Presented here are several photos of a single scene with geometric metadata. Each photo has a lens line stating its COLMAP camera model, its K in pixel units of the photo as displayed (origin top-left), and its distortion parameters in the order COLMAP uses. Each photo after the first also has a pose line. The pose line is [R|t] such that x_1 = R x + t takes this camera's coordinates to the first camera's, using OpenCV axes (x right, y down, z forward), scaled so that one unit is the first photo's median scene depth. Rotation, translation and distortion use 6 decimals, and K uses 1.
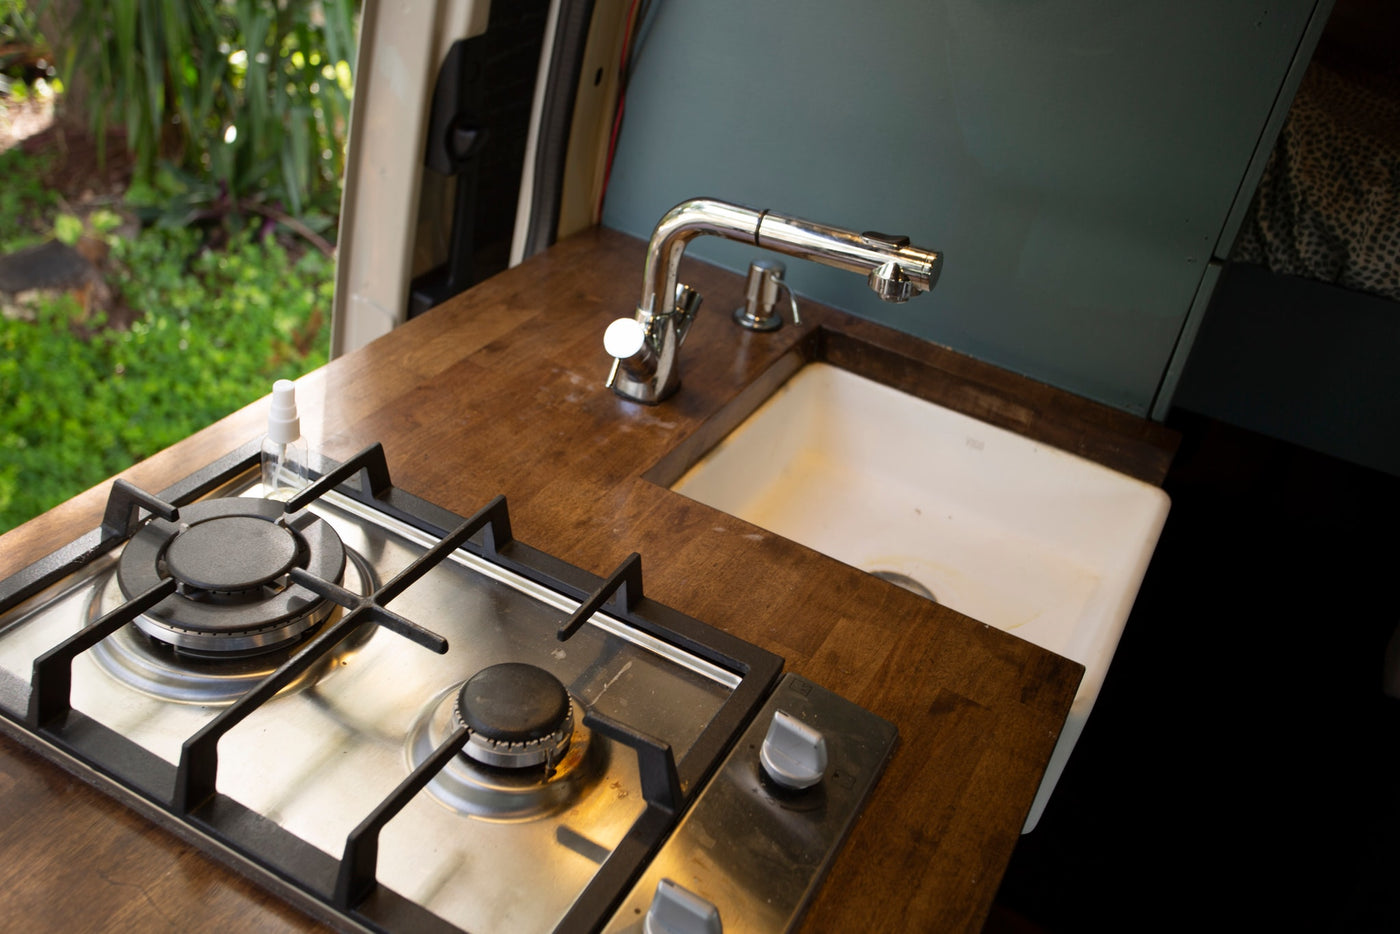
lens RADIAL K [[1239.5, 0, 673.4], [0, 1239.5, 464.5], [0, 0, 1]] dist [0.004119, 0.069214]
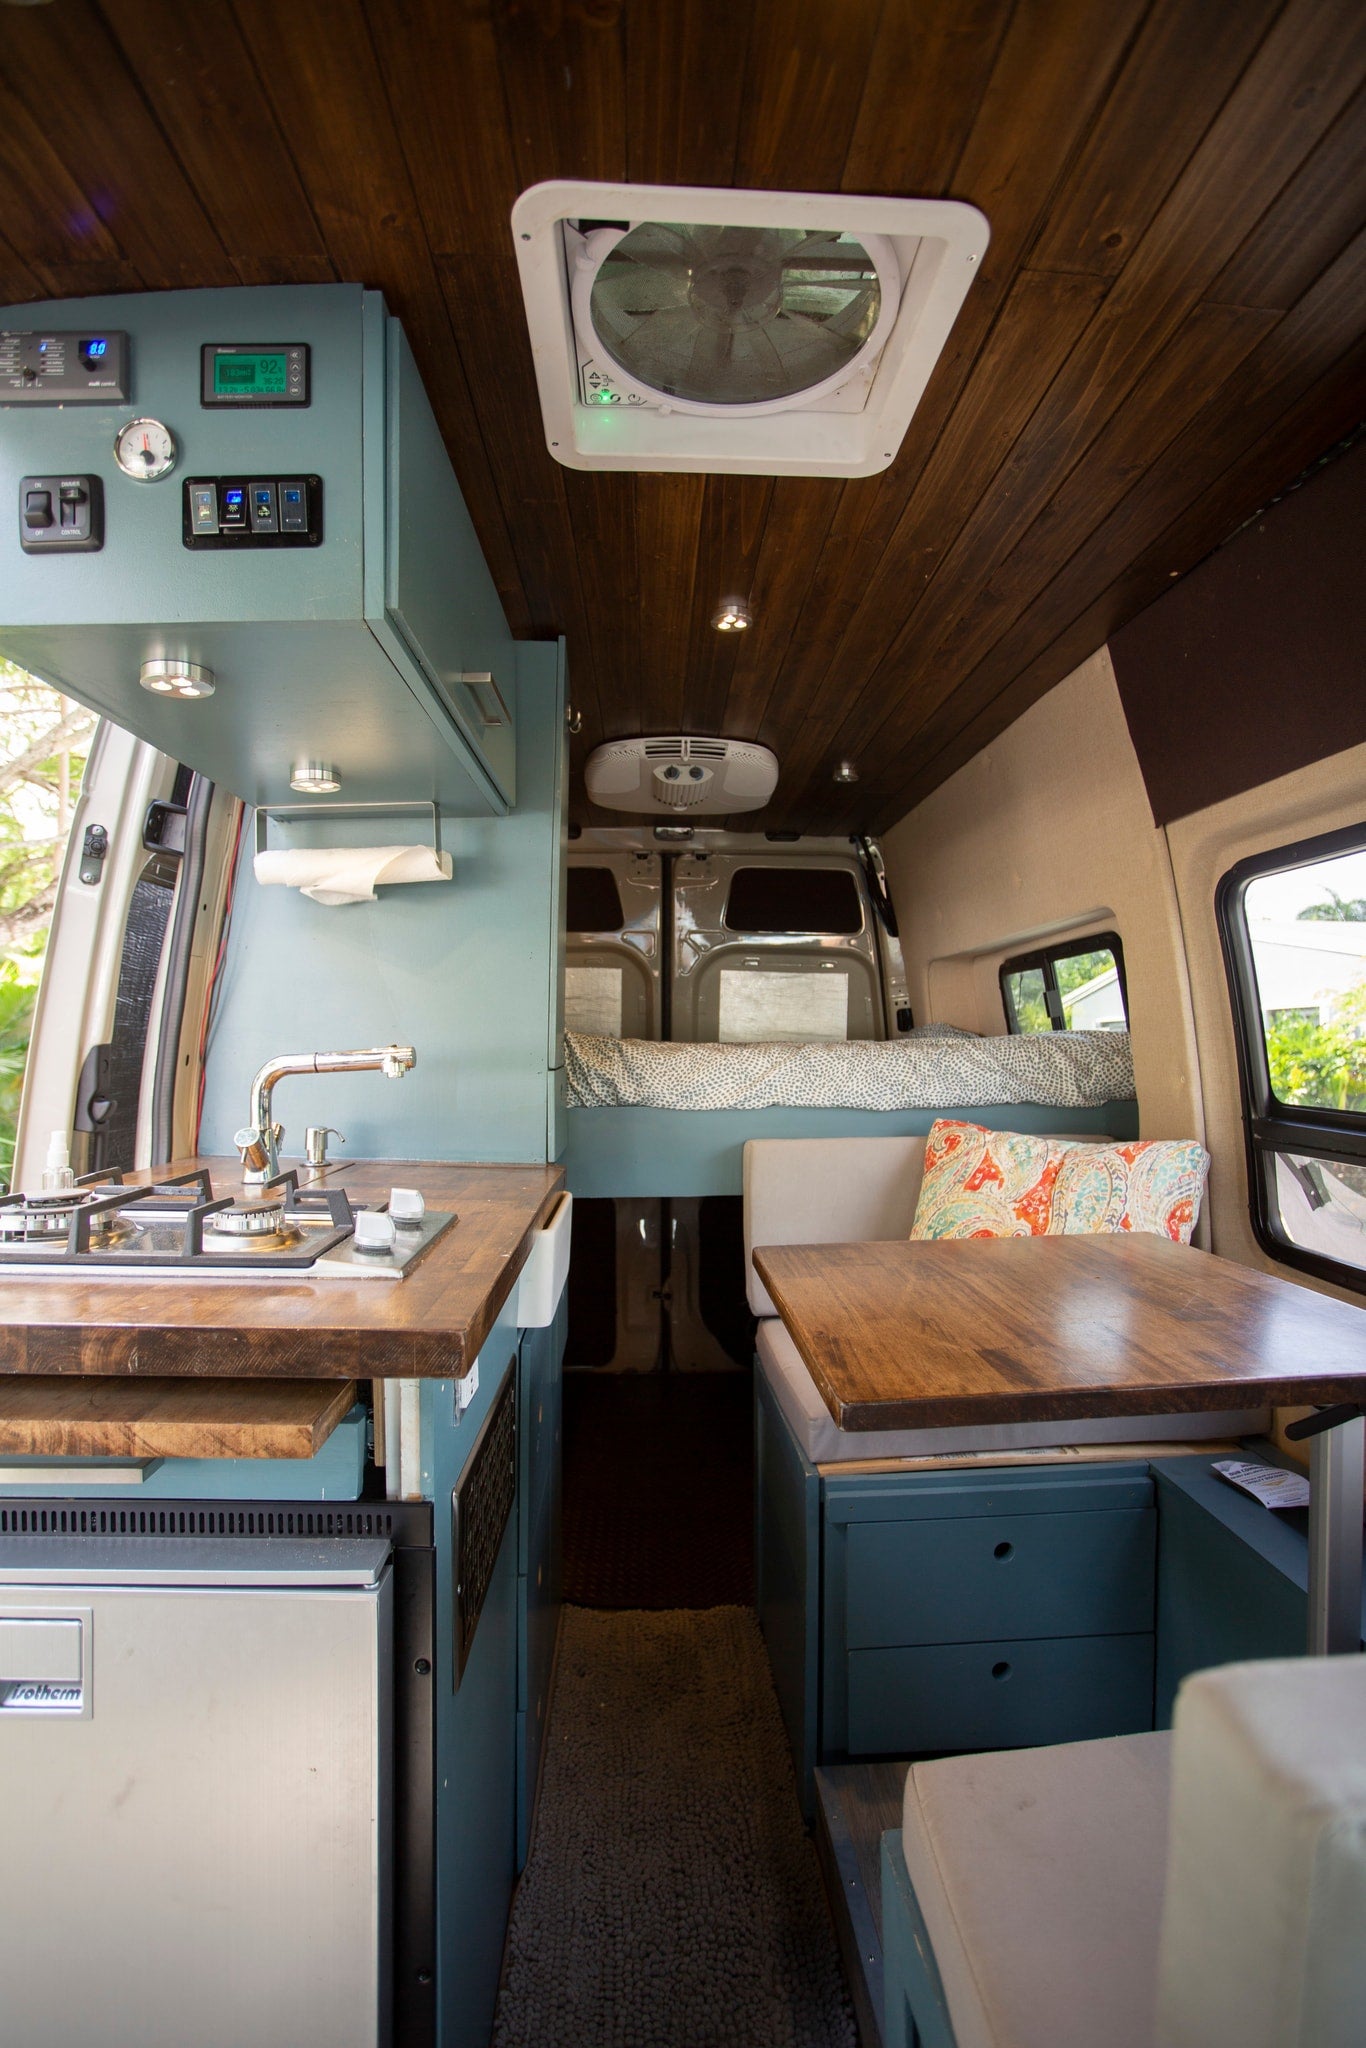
lens RADIAL K [[987.2, 0, 679.6], [0, 987.2, 1051.4], [0, 0, 1]] dist [-0.071378, 0.028082]
pose [[0.850626, -0.129435, 0.509591, -0.154314], [0.370181, 0.835713, -0.405648, 0.435061], [-0.373366, 0.533695, 0.758793, -0.236350]]
